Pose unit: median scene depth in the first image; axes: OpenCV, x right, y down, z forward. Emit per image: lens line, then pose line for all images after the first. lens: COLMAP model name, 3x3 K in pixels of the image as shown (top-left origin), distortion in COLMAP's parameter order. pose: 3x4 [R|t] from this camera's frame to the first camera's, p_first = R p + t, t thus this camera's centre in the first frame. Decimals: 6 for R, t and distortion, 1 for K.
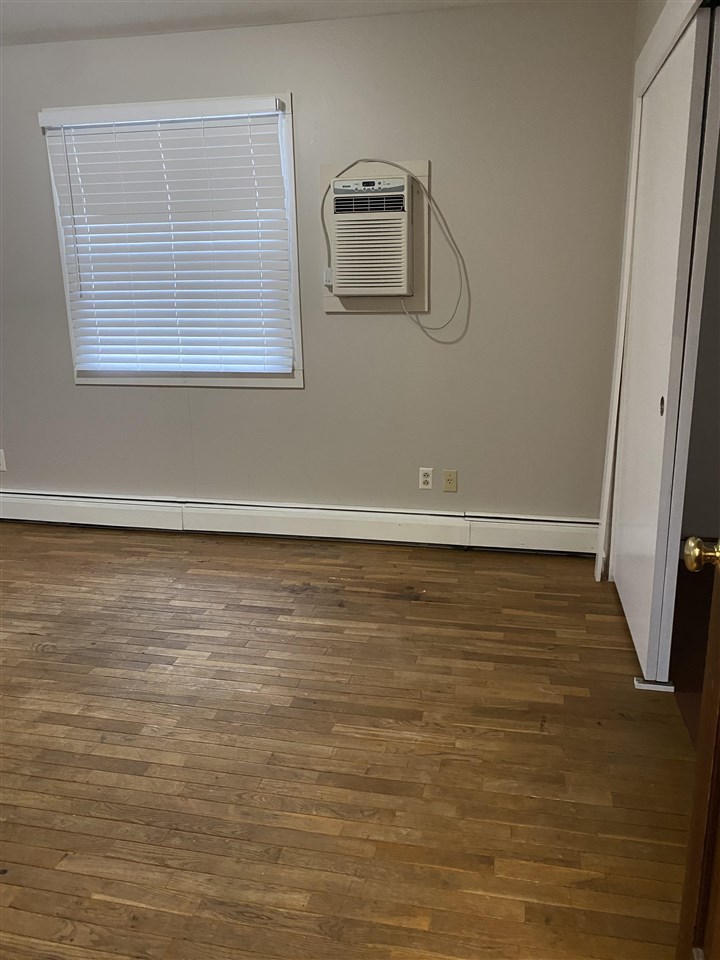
lens RADIAL K [[734.5, 0, 366.9], [0, 734.5, 452.9], [0, 0, 1]] dist [0.045589, -0.049770]
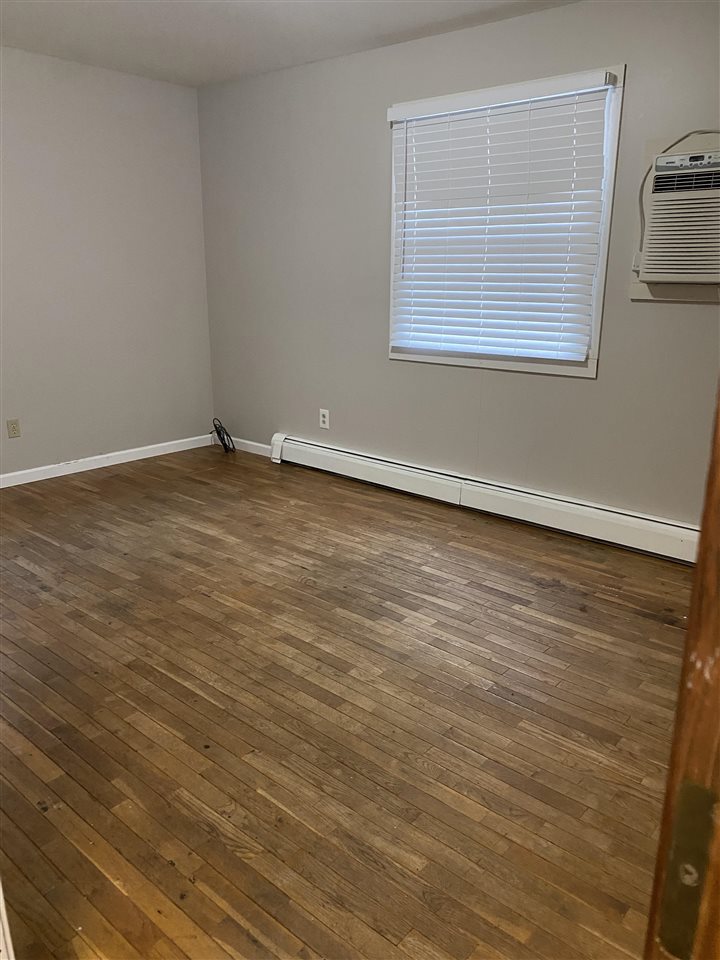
lens RADIAL K [[734.5, 0, 353.6], [0, 734.5, 450.5], [0, 0, 1]] dist [0.045589, -0.049770]
pose [[0.875477, 0.138130, -0.463098, 0.105503], [-0.130252, 0.990263, 0.049131, -0.003224], [0.465376, 0.017306, 0.884944, 0.015208]]
